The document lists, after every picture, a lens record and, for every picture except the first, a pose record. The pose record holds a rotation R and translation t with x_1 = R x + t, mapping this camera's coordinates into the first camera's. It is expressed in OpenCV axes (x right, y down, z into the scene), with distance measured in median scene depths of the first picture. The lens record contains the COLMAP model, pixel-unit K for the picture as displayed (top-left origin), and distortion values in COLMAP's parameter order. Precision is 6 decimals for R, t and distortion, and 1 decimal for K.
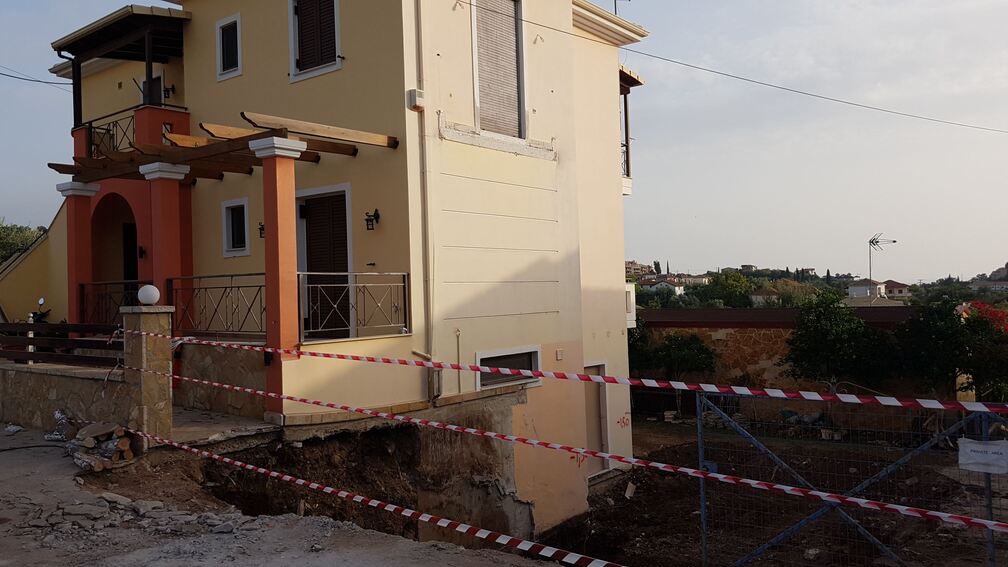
lens RADIAL K [[792.4, 0, 504.0], [0, 792.4, 283.5], [0, 0, 1]] dist [-0.000259, -0.000230]
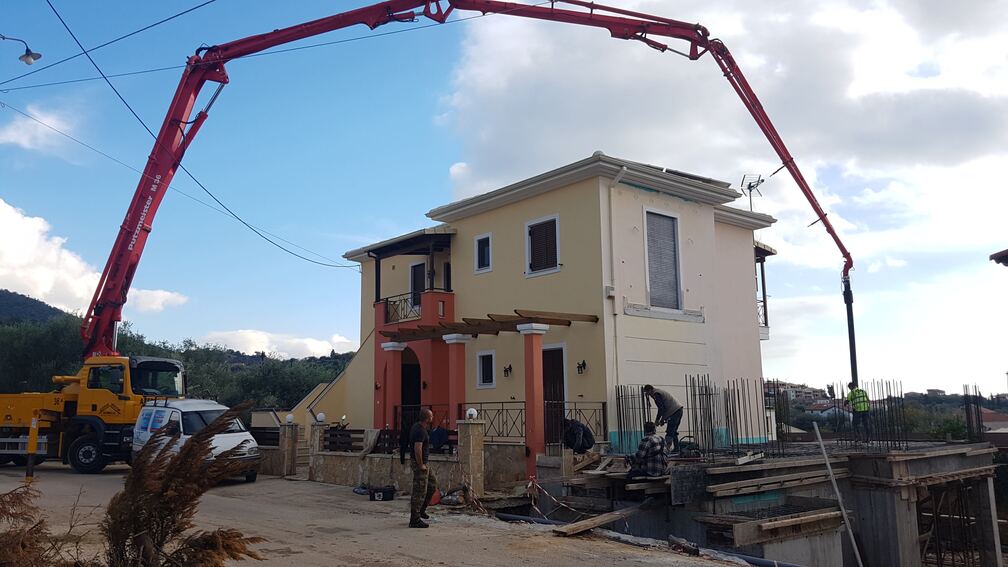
lens RADIAL K [[792.5, 0, 483.3], [0, 792.5, 293.8], [0, 0, 1]] dist [0.092154, -0.157623]
pose [[0.975640, -0.020115, -0.218453, -0.008288], [-0.010185, 0.990561, -0.136697, -0.006235], [0.219141, 0.135592, 0.966226, -0.501752]]
